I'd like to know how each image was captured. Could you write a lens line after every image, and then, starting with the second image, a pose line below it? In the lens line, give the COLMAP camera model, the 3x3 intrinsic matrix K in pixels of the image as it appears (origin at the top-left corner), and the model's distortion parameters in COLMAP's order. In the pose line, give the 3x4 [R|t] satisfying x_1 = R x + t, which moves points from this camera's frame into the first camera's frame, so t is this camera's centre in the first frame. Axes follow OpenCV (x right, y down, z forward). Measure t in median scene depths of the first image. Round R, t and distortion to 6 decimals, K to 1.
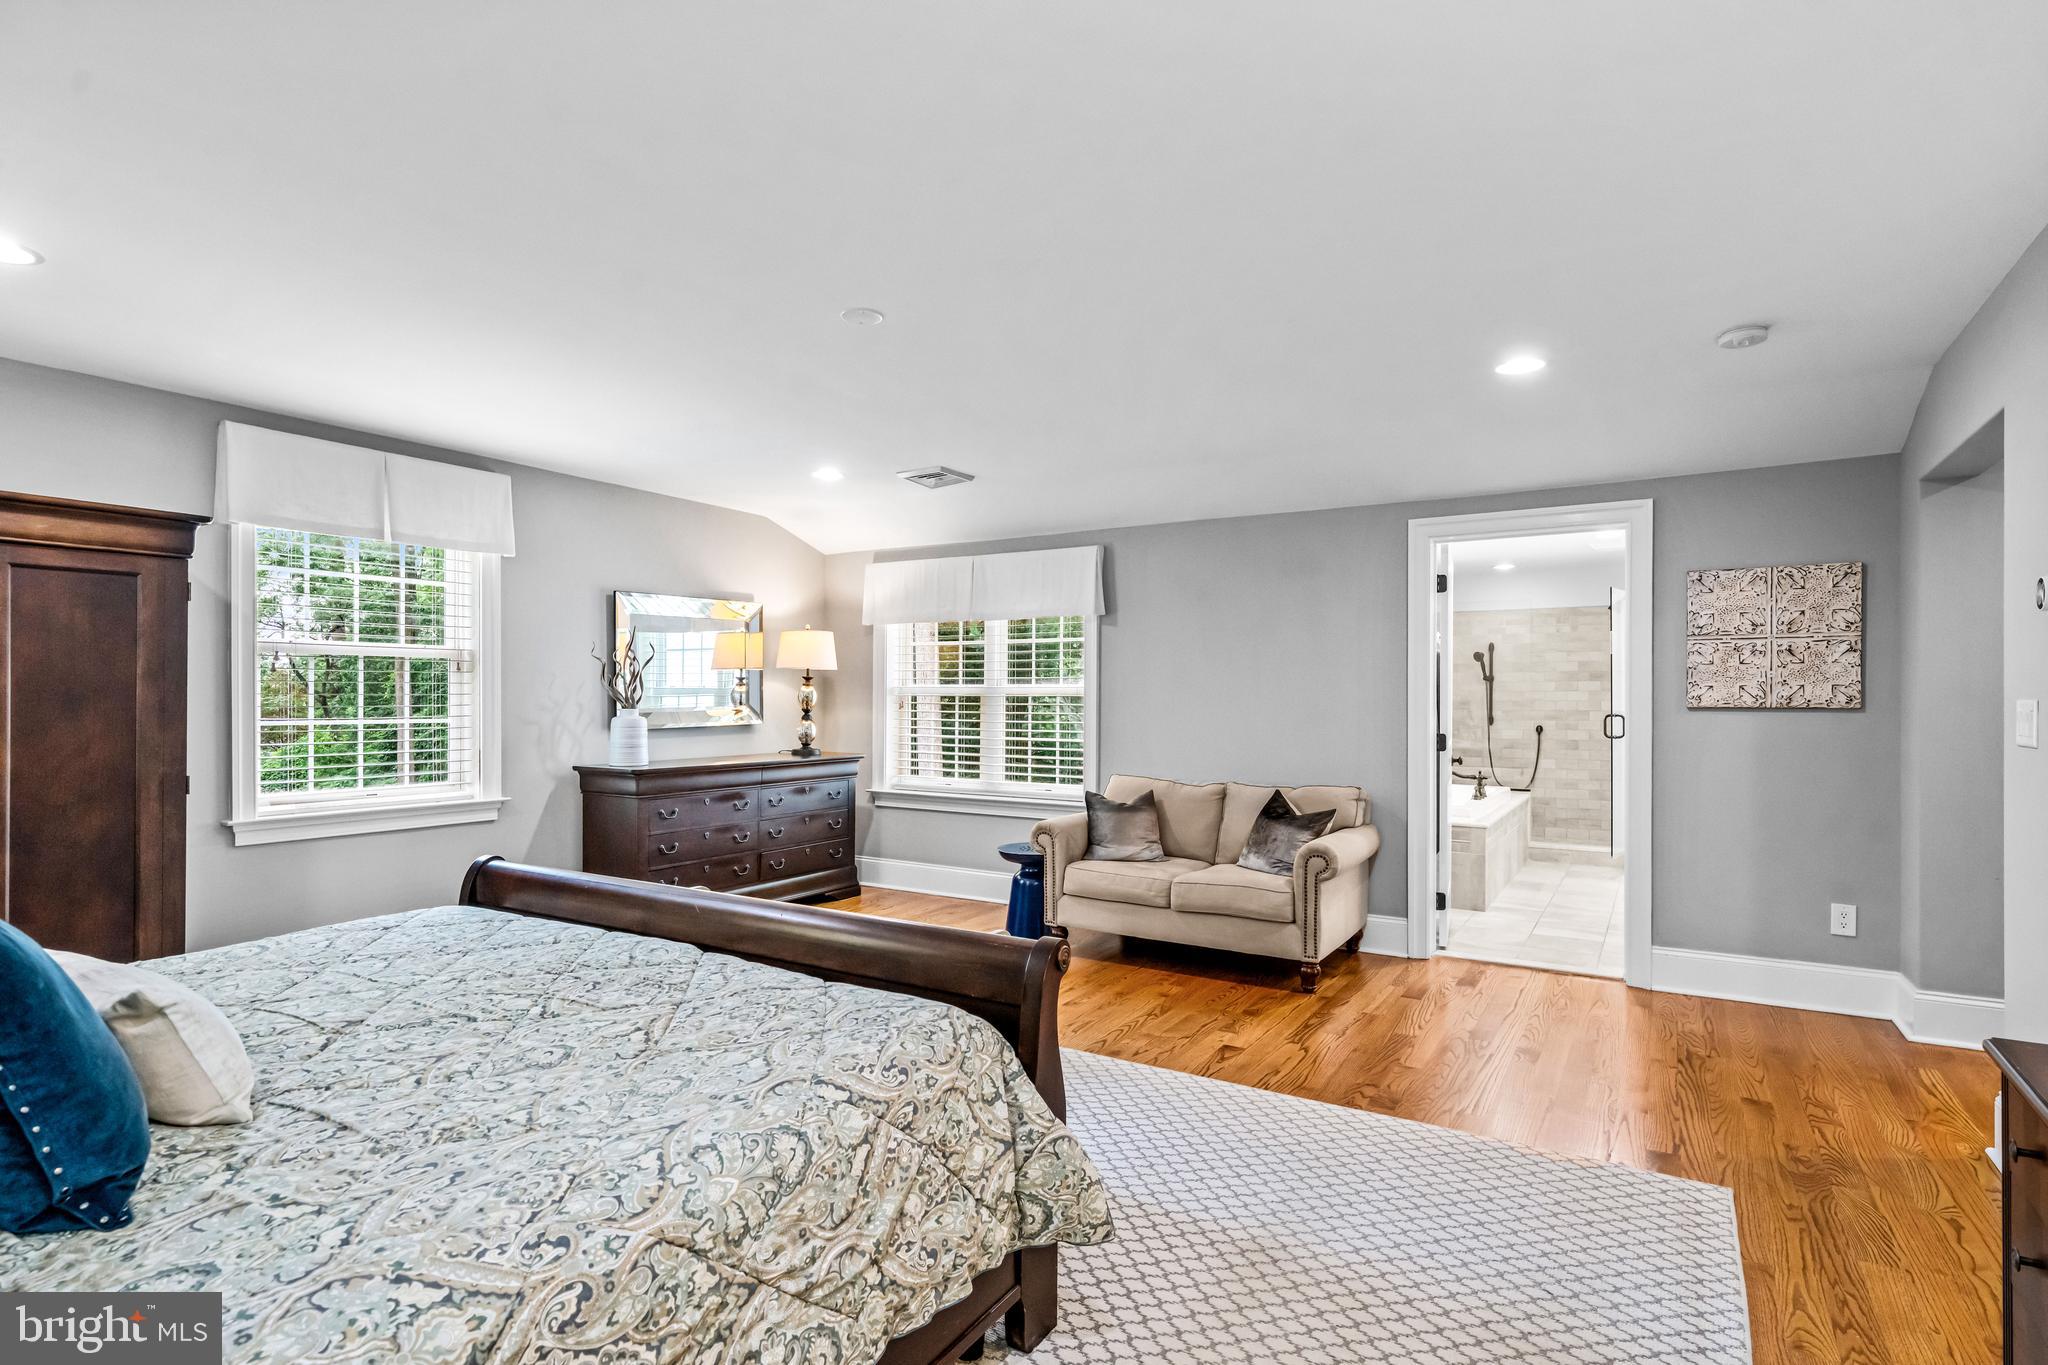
lens RADIAL K [[1034.0, 0, 1024.0], [0, 1034.0, 682.5], [0, 0, 1]] dist [0.025741, 0.000030]
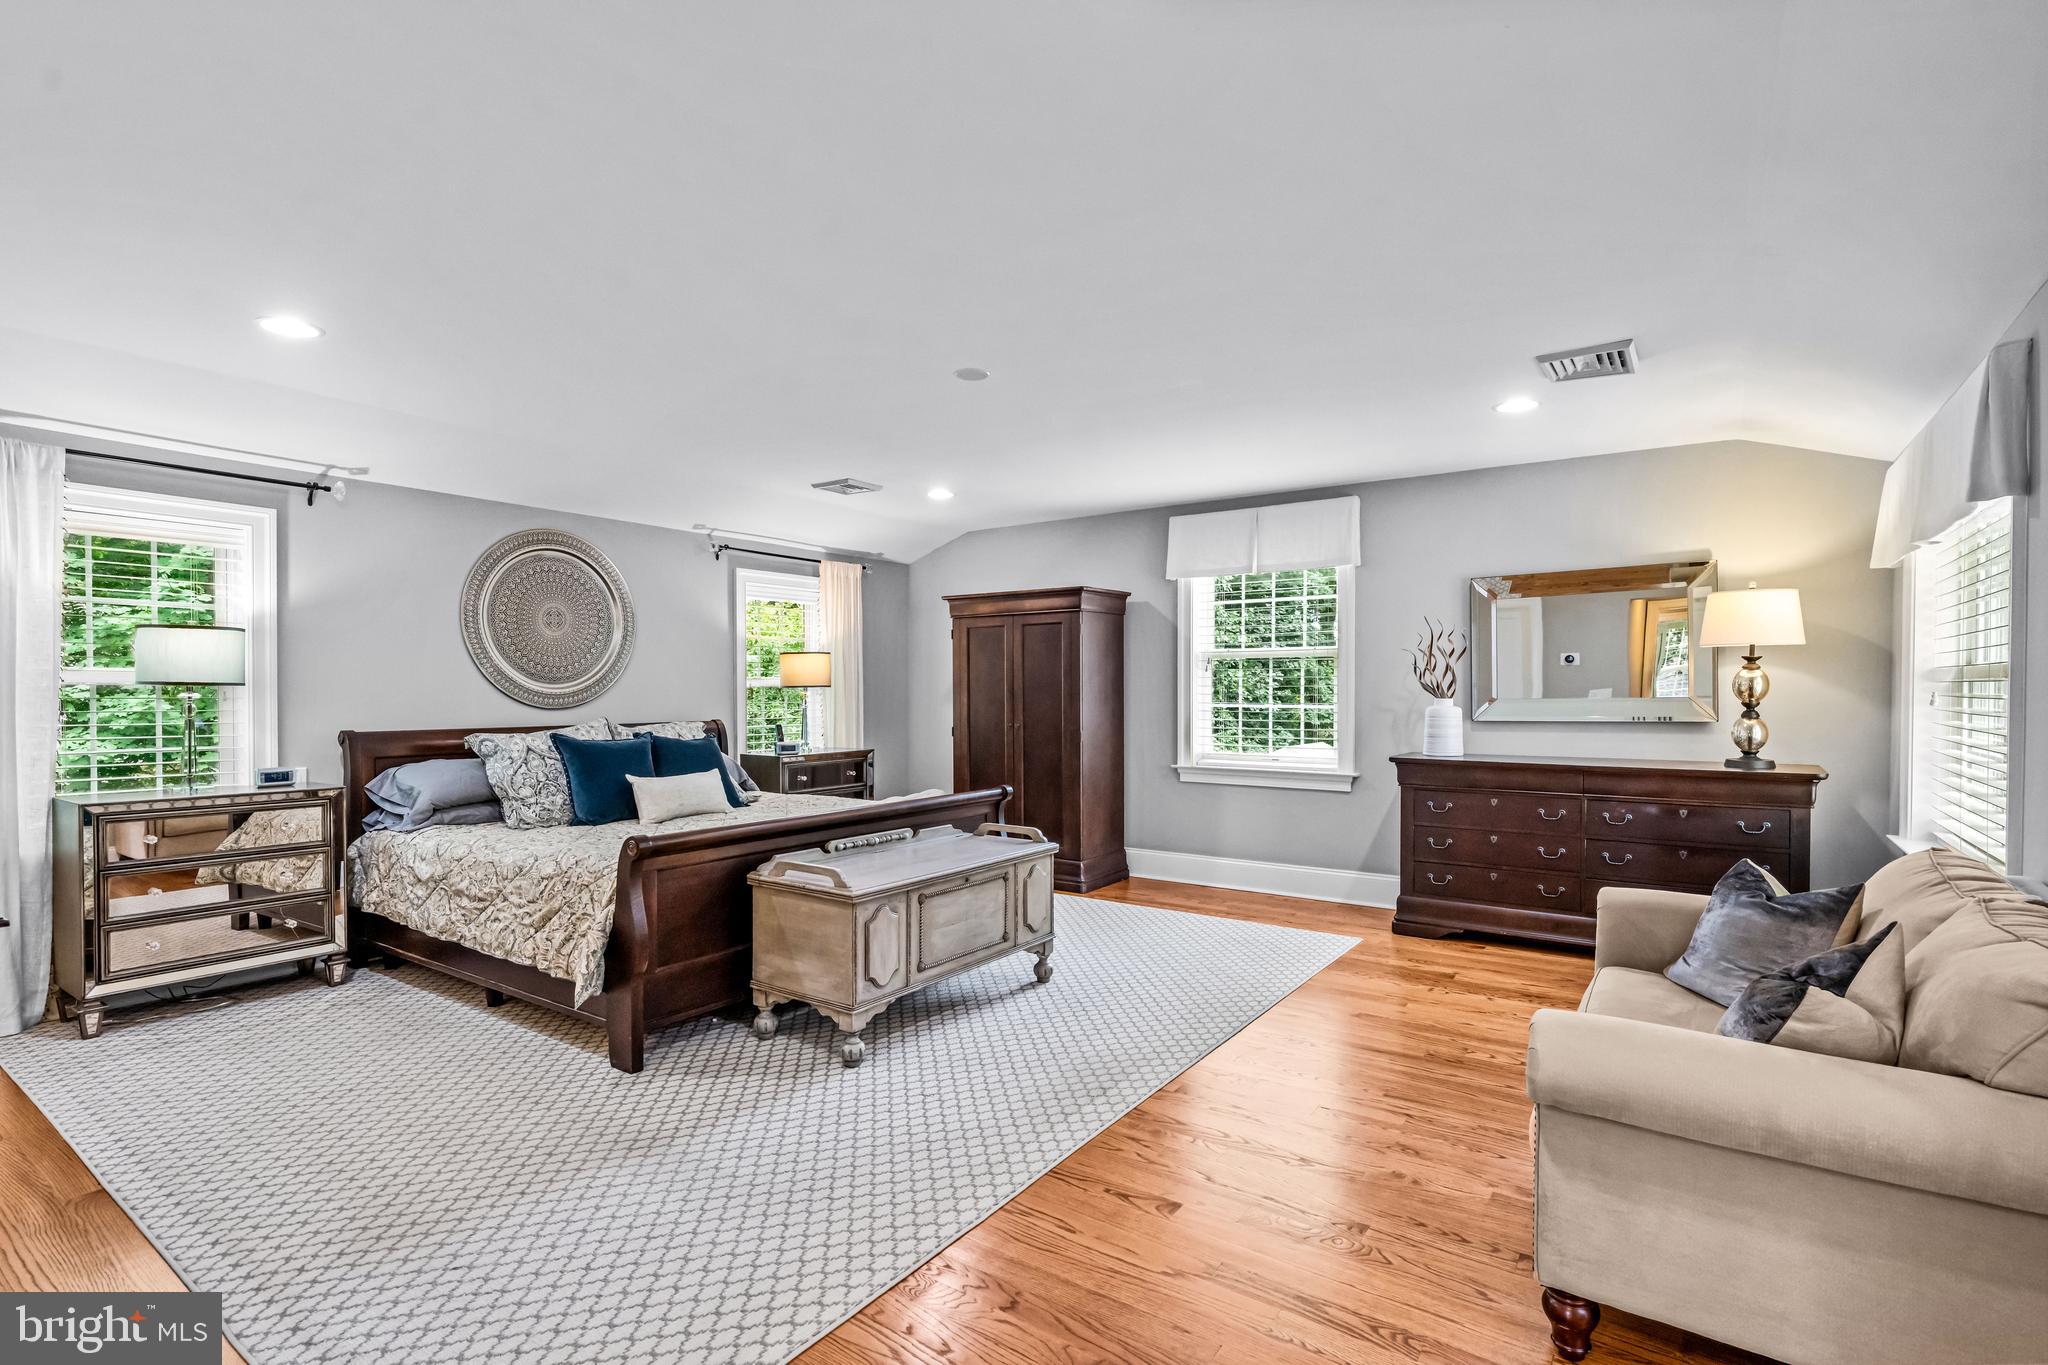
lens RADIAL K [[972.2, 0, 1024.0], [0, 972.2, 682.5], [0, 0, 1]] dist [-0.000328, 0.000062]
pose [[-0.063535, -0.013549, -0.997888, 0.654090], [0.012432, 0.999820, -0.014367, 0.021075], [0.997902, -0.013319, -0.063356, 0.753683]]
